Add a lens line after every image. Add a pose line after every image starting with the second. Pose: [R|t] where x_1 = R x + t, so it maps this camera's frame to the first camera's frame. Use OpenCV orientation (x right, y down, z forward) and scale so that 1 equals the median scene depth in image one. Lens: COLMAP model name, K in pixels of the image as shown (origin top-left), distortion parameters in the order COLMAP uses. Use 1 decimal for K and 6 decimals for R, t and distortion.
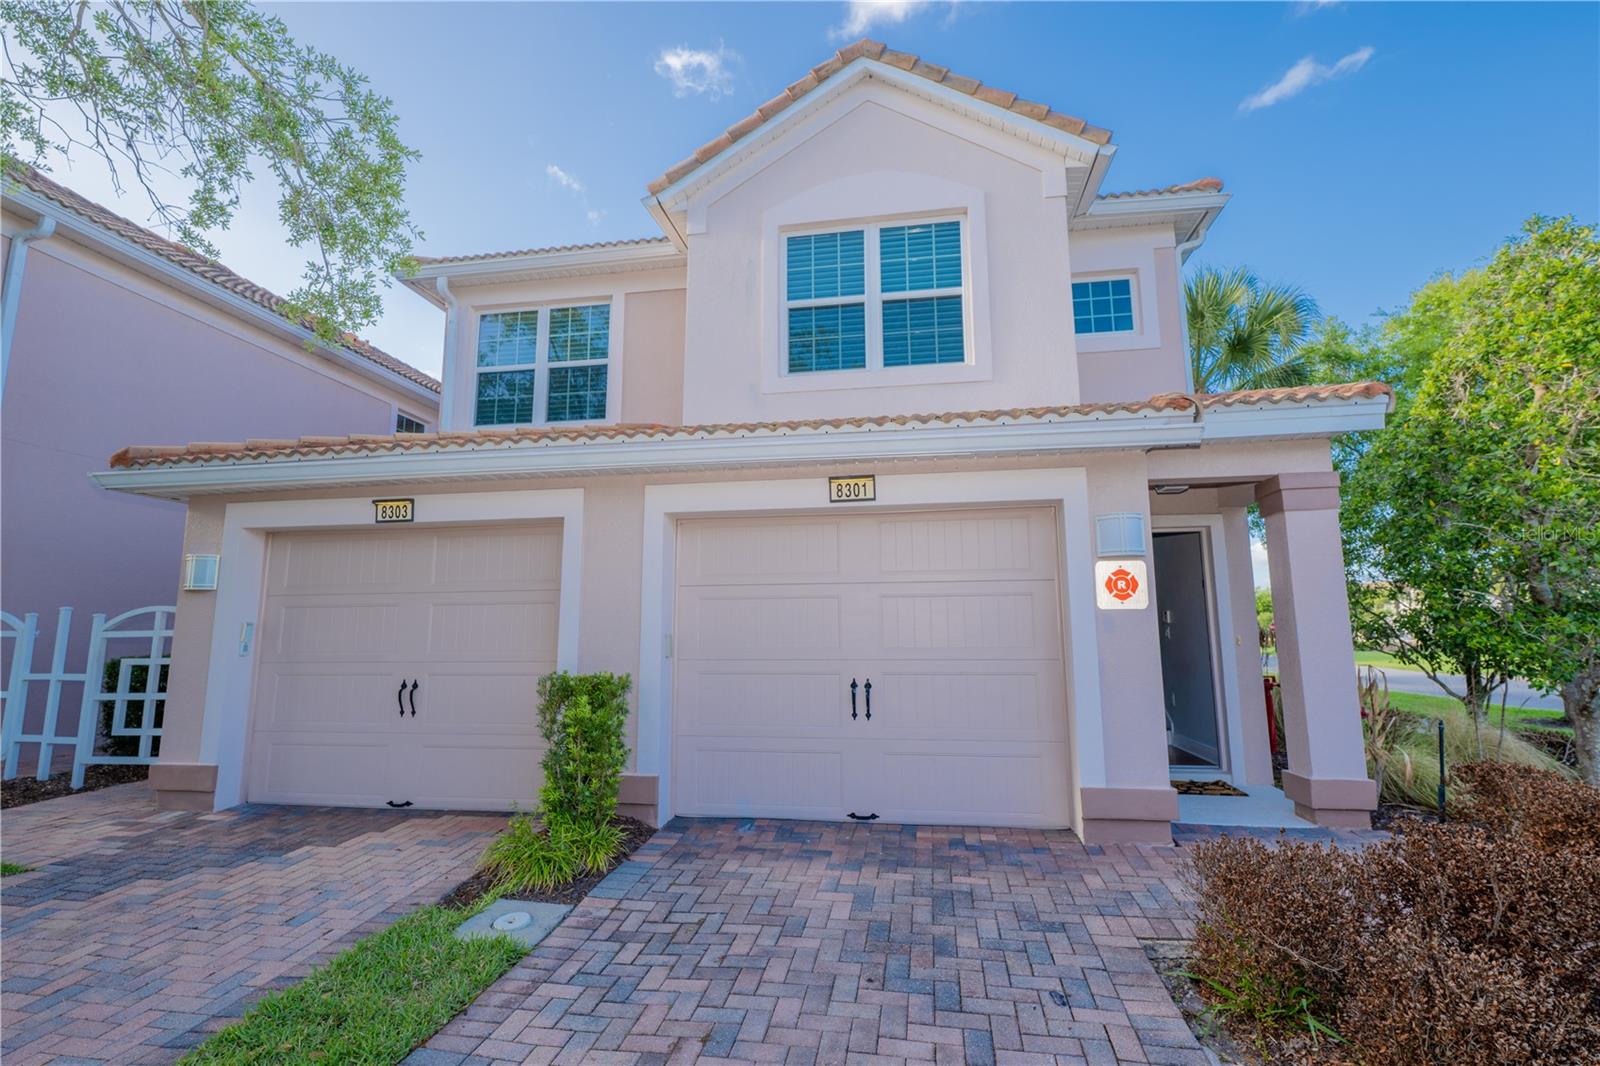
lens RADIAL K [[737.8, 0, 803.1], [0, 737.8, 530.0], [0, 0, 1]] dist [-0.000020, 0.000400]
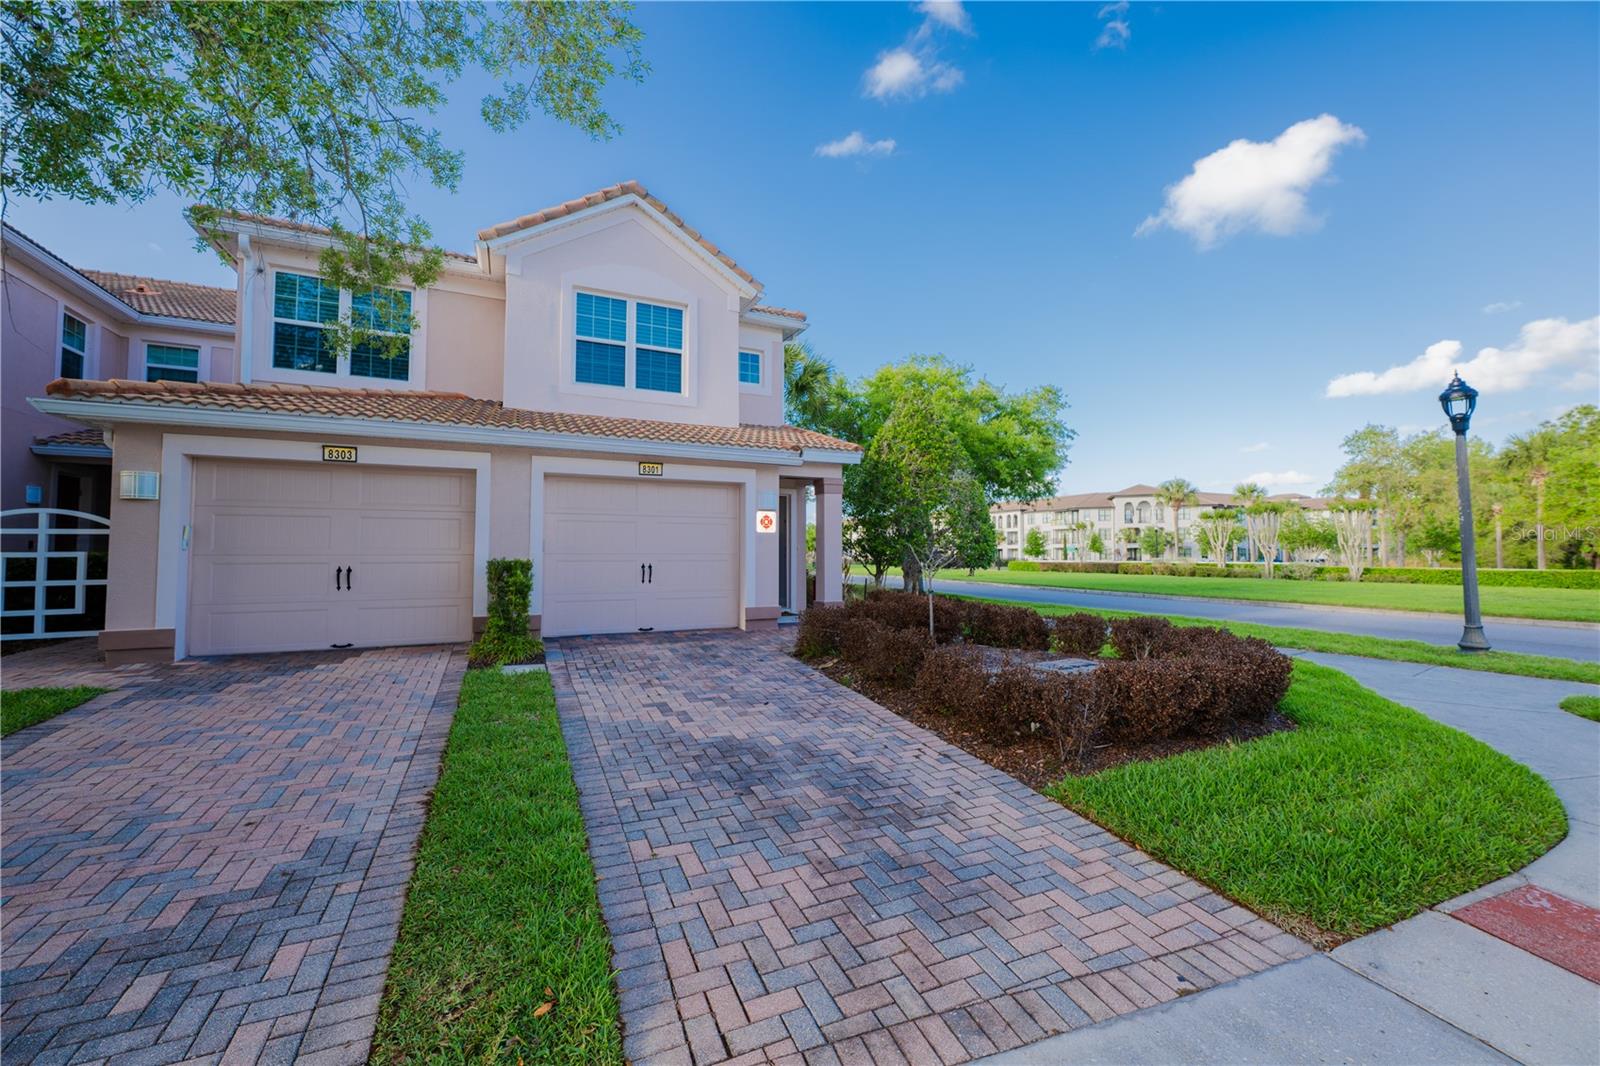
lens RADIAL K [[634.2, 0, 802.9], [0, 634.2, 529.6], [0, 0, 1]] dist [0.001046, -0.000212]
pose [[0.823789, 0.028457, 0.566182, -0.554560], [-0.087961, 0.993060, 0.078069, -0.062191], [-0.560031, -0.114114, 0.820575, -0.648471]]
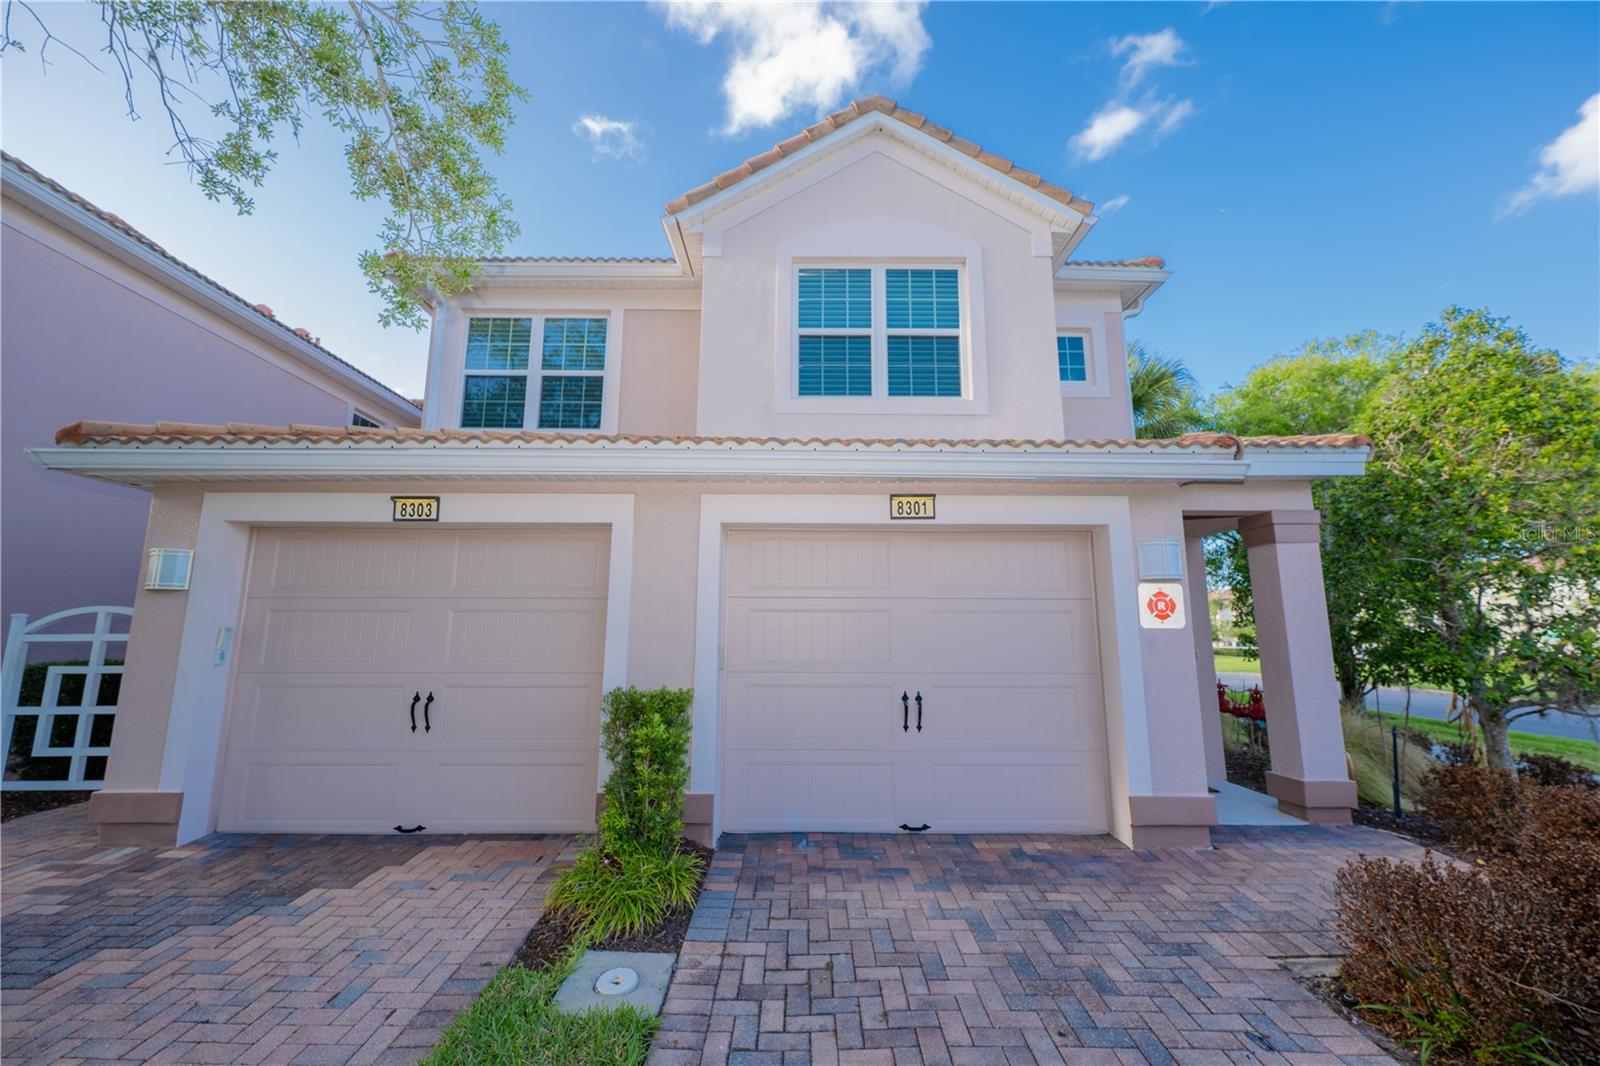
lens RADIAL K [[632.5, 0, 798.8], [0, 632.5, 535.1], [0, 0, 1]] dist [0.001238, -0.000309]
pose [[0.985974, 0.036745, 0.162803, -0.229916], [-0.034360, 0.999257, -0.017439, 0.004407], [-0.163322, 0.011600, 0.986505, 0.154211]]
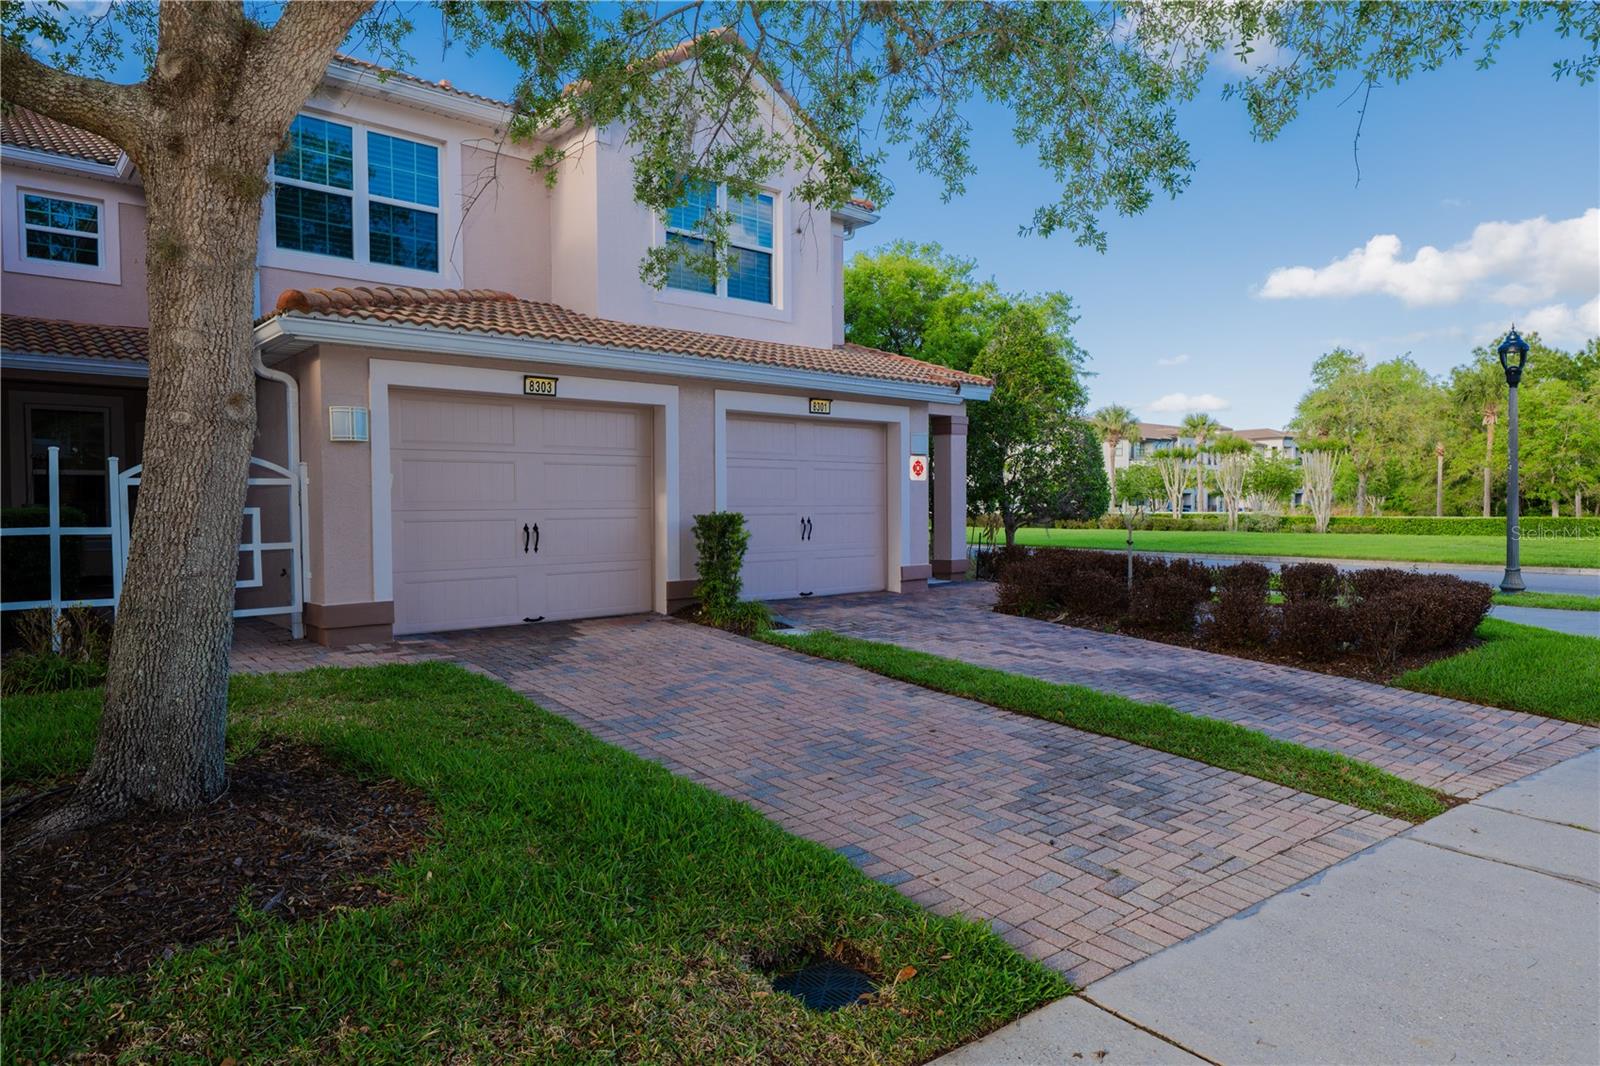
lens RADIAL K [[980.9, 0, 815.5], [0, 980.9, 534.5], [0, 0, 1]] dist [0.000545, 0.000002]
pose [[0.625282, -0.021676, 0.780098, -1.689820], [-0.111534, 0.986870, 0.116821, -0.026481], [-0.772387, -0.160054, 0.614655, -0.422424]]
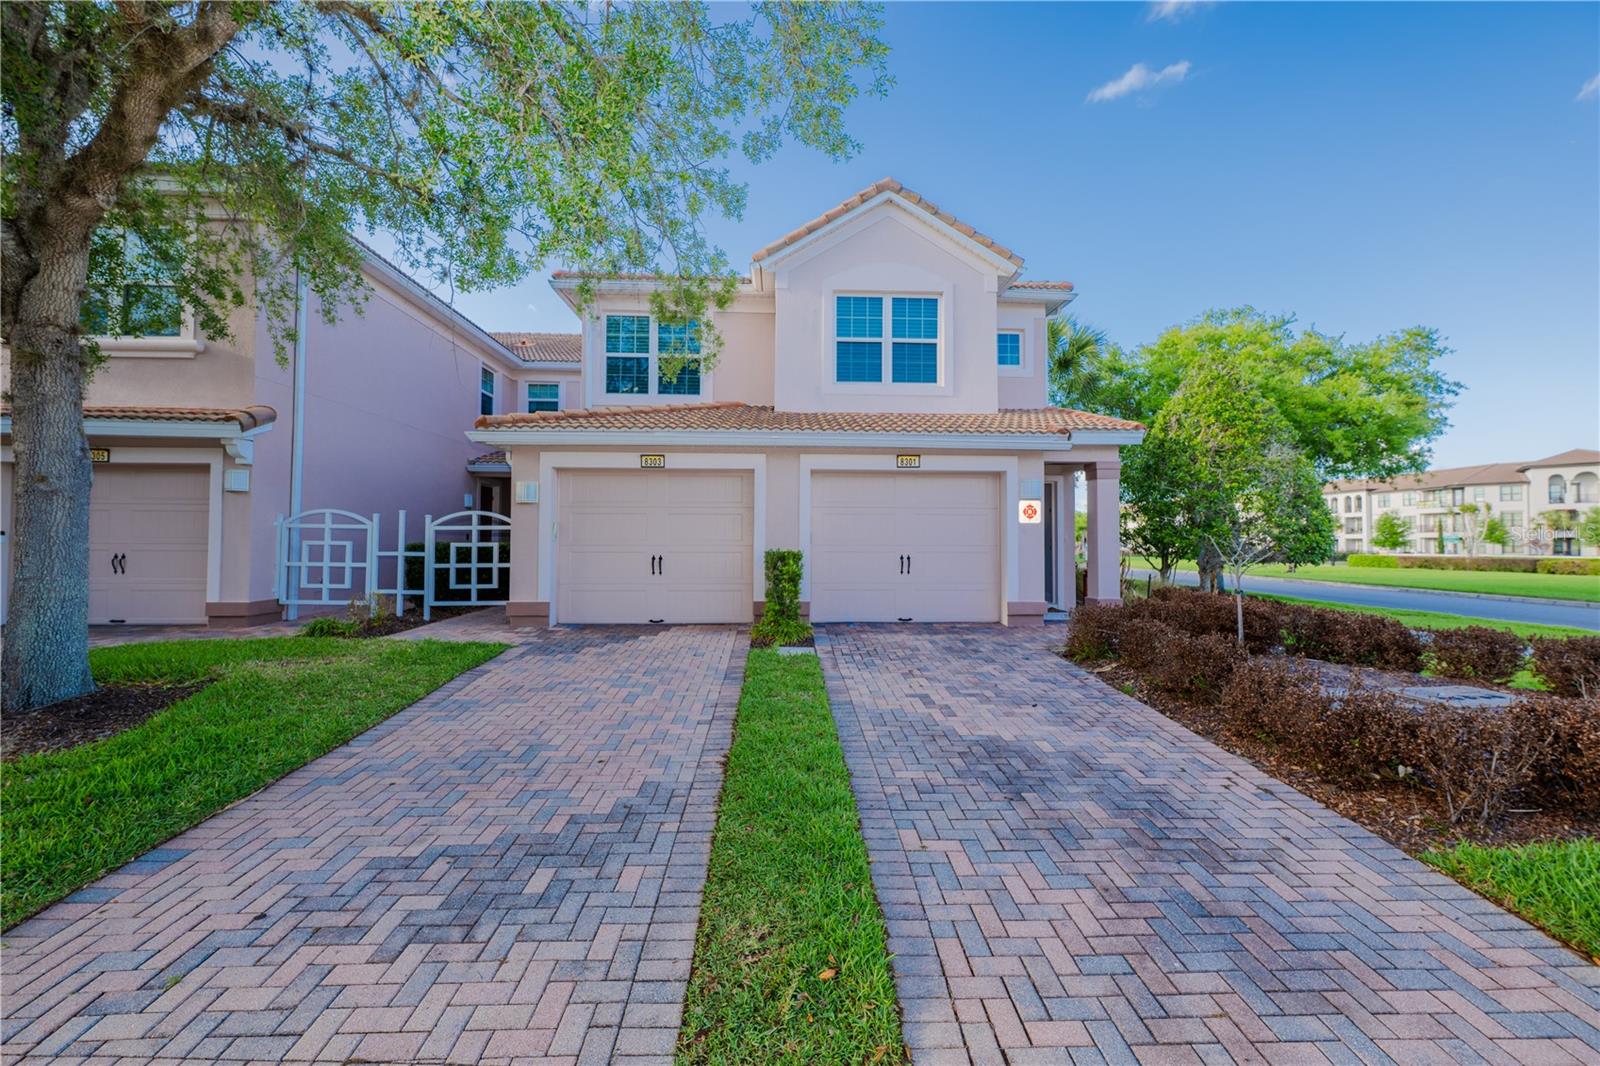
lens RADIAL K [[634.2, 0, 802.9], [0, 634.2, 529.6], [0, 0, 1]] dist [0.001046, -0.000212]
pose [[0.978385, 0.013985, 0.206320, -0.563478], [-0.039284, 0.992112, 0.119039, -0.064775], [-0.203027, -0.124571, 0.971217, -0.638368]]
